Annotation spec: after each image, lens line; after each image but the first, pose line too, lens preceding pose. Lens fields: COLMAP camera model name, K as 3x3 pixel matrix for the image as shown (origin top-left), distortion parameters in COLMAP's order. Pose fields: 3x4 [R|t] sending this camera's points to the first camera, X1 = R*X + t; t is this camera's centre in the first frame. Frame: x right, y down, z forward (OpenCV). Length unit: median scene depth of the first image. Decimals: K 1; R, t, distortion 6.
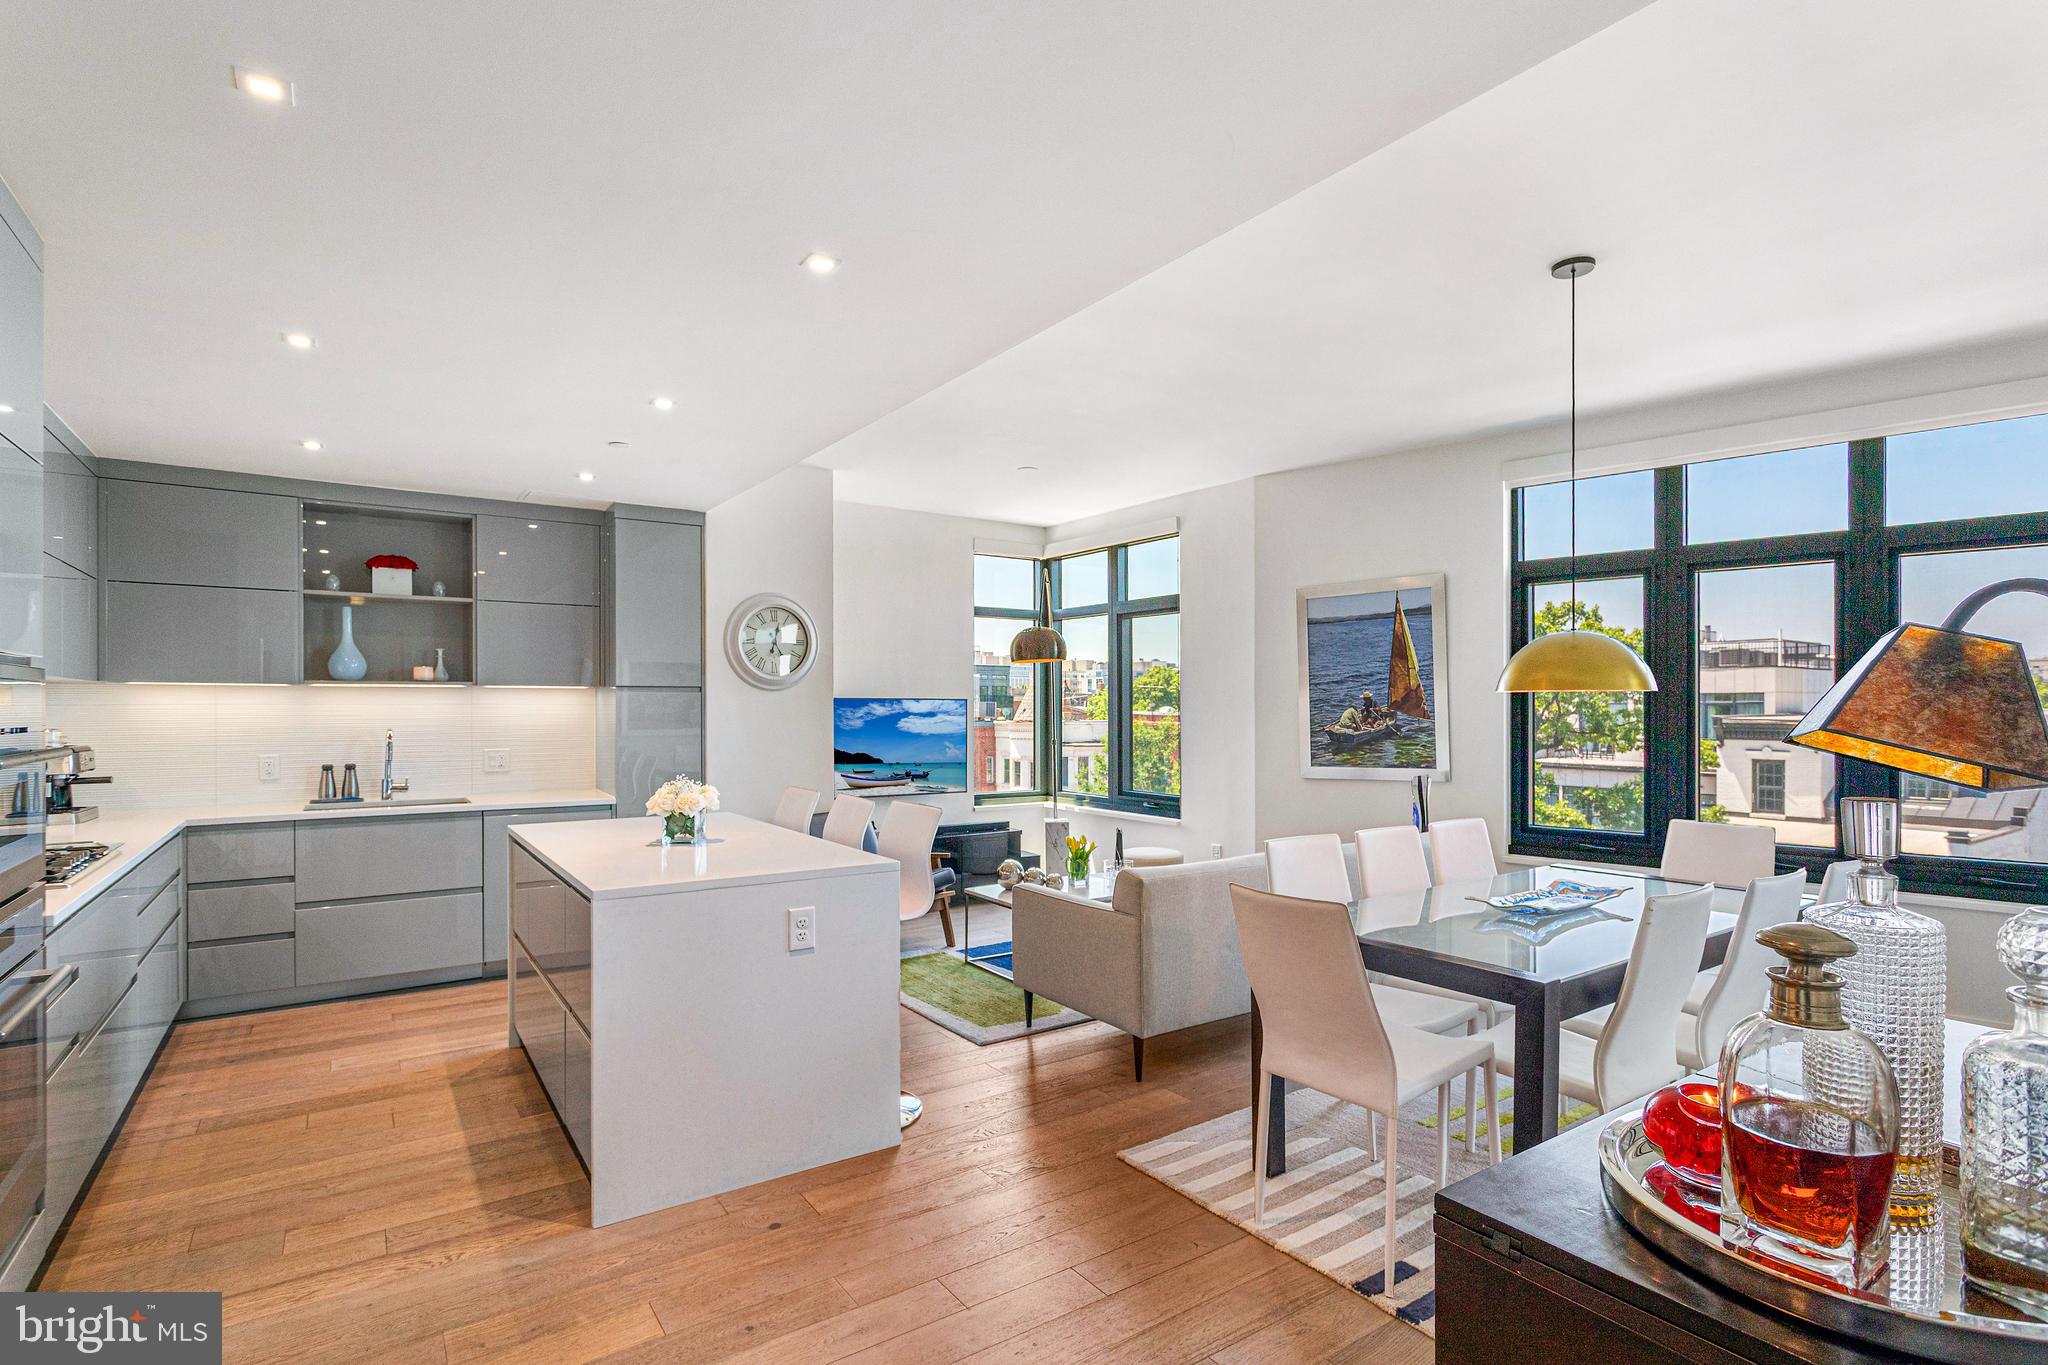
lens RADIAL K [[971.0, 0, 1039.0], [0, 971.0, 710.2], [0, 0, 1]] dist [-0.008914, 0.002230]
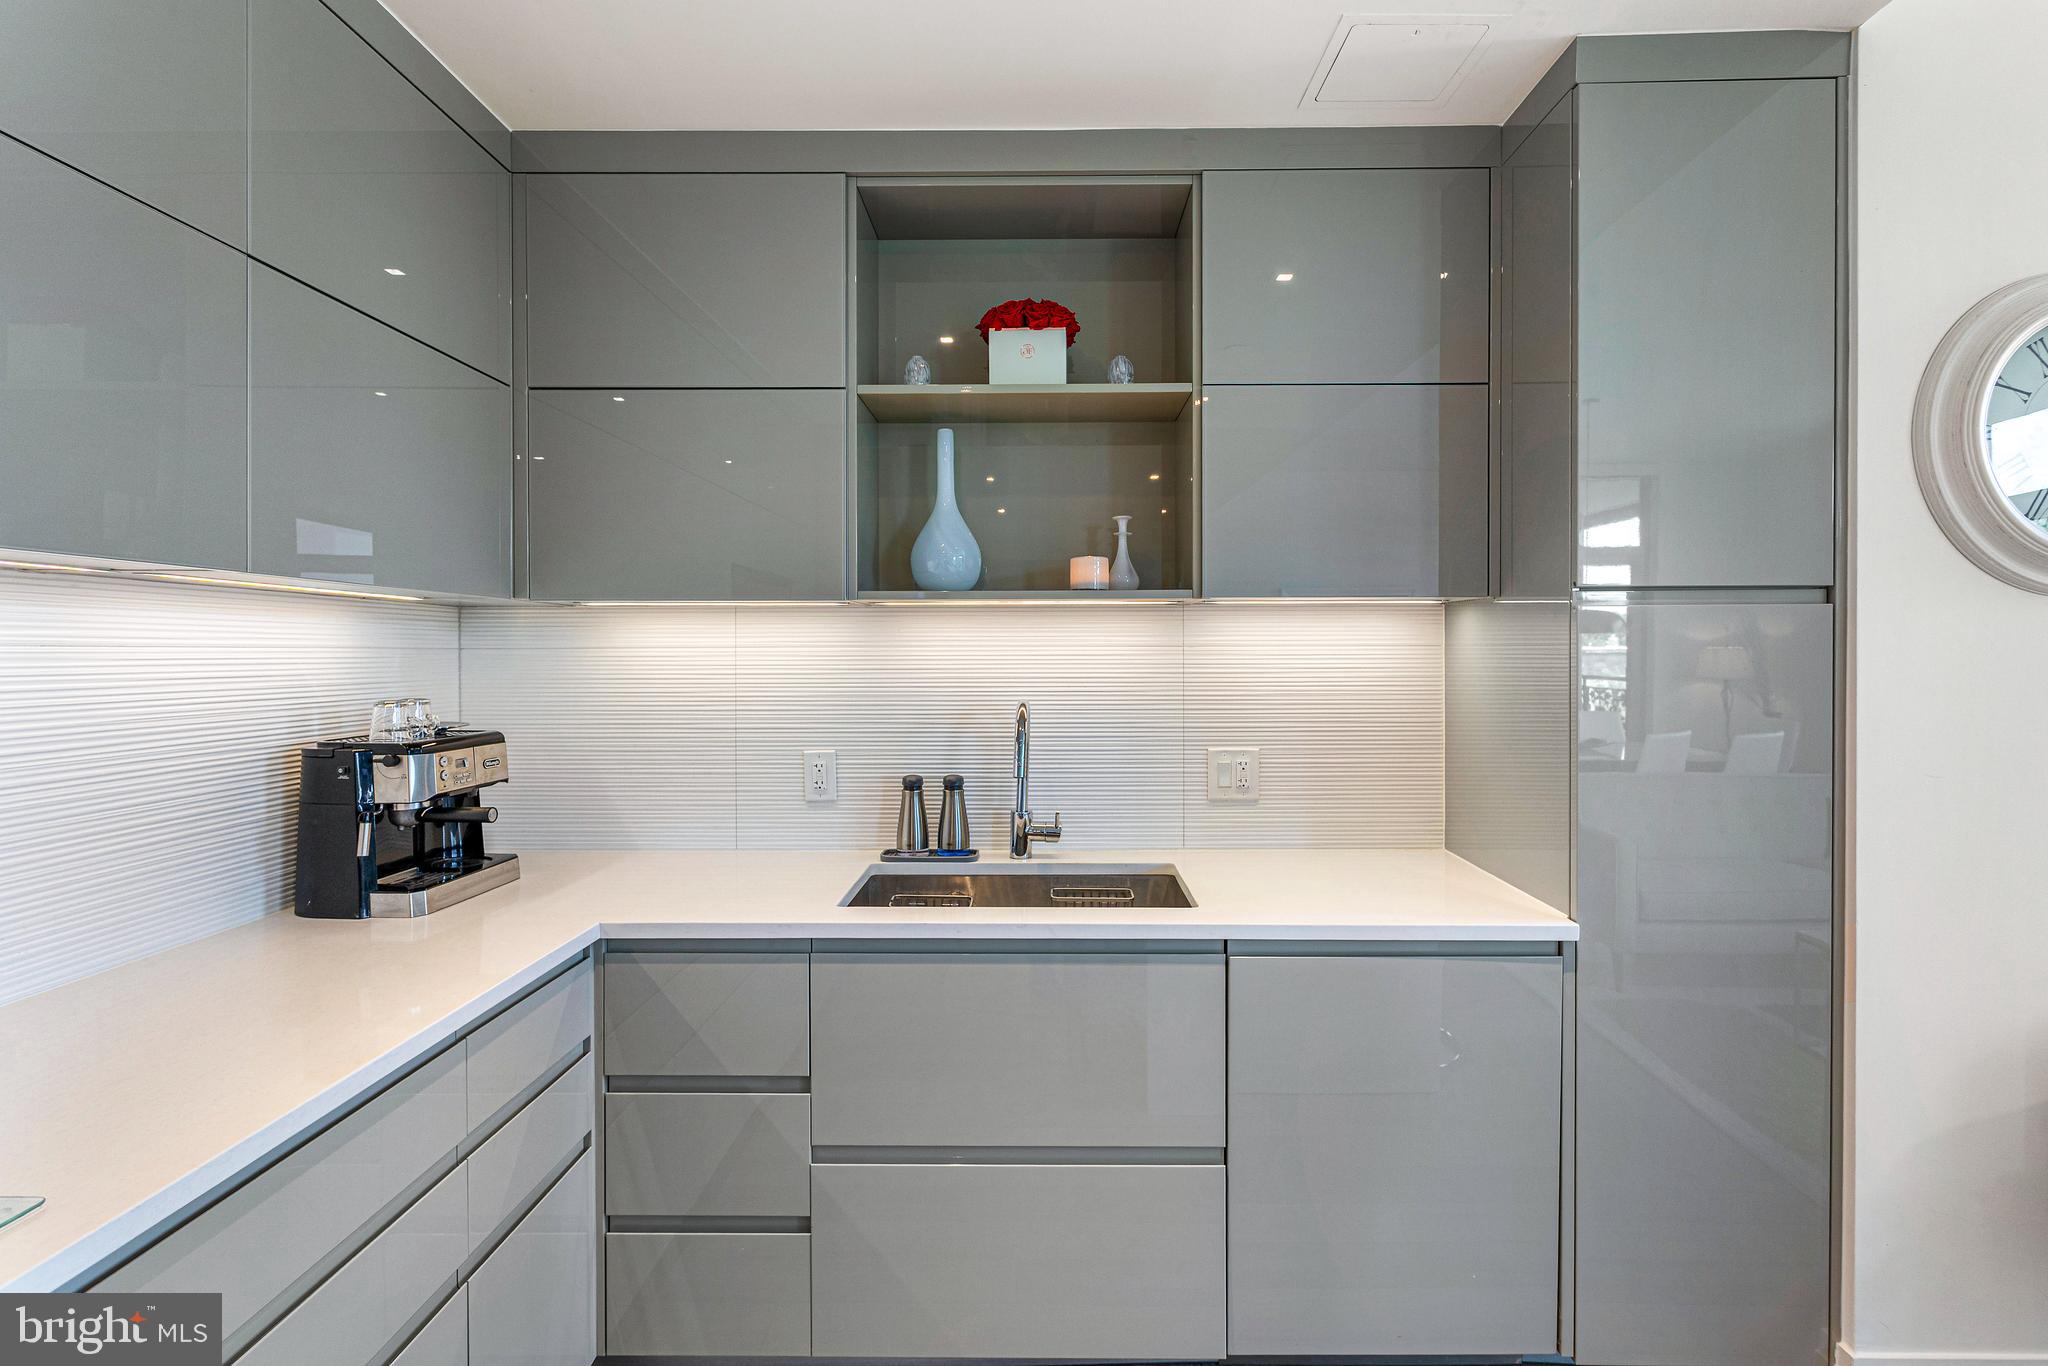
lens RADIAL K [[971.0, 0, 1045.0], [0, 971.0, 652.9], [0, 0, 1]] dist [-0.008914, 0.002230]
pose [[0.815948, 0.004357, -0.578109, -0.402979], [-0.001081, 0.999981, 0.006010, -0.005133], [0.578124, -0.004279, 0.815937, 0.637113]]
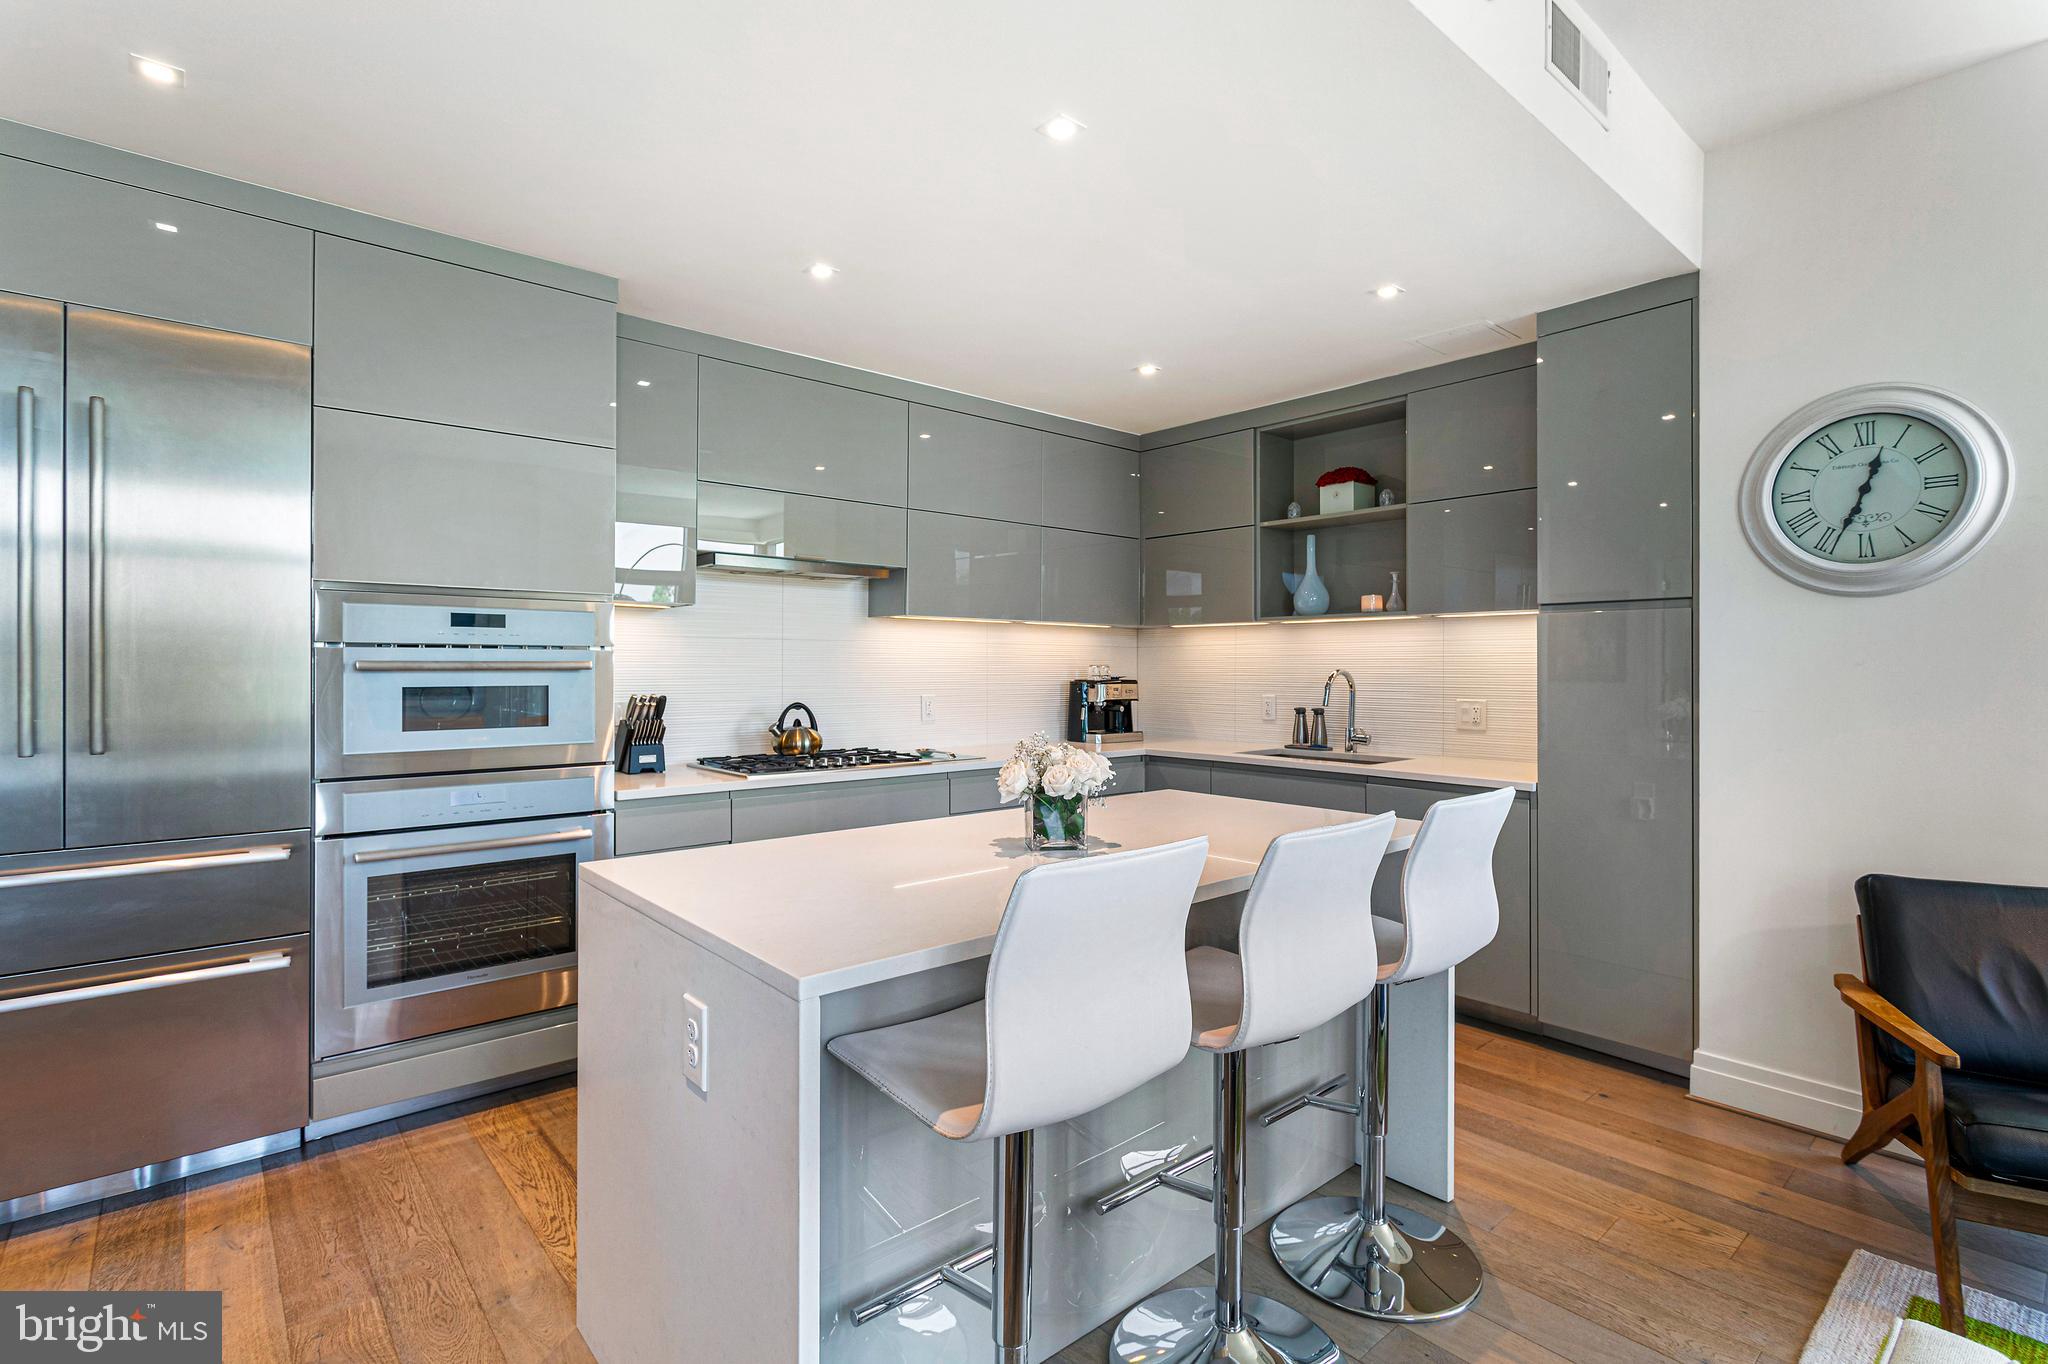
lens RADIAL K [[971.0, 0, 1026.1], [0, 971.0, 667.0], [0, 0, 1]] dist [-0.008914, 0.002230]
pose [[0.108782, 0.000676, -0.994065, 0.156207], [-0.007488, 0.999972, -0.000139, 0.018752], [0.994037, 0.007459, 0.108784, 0.615532]]
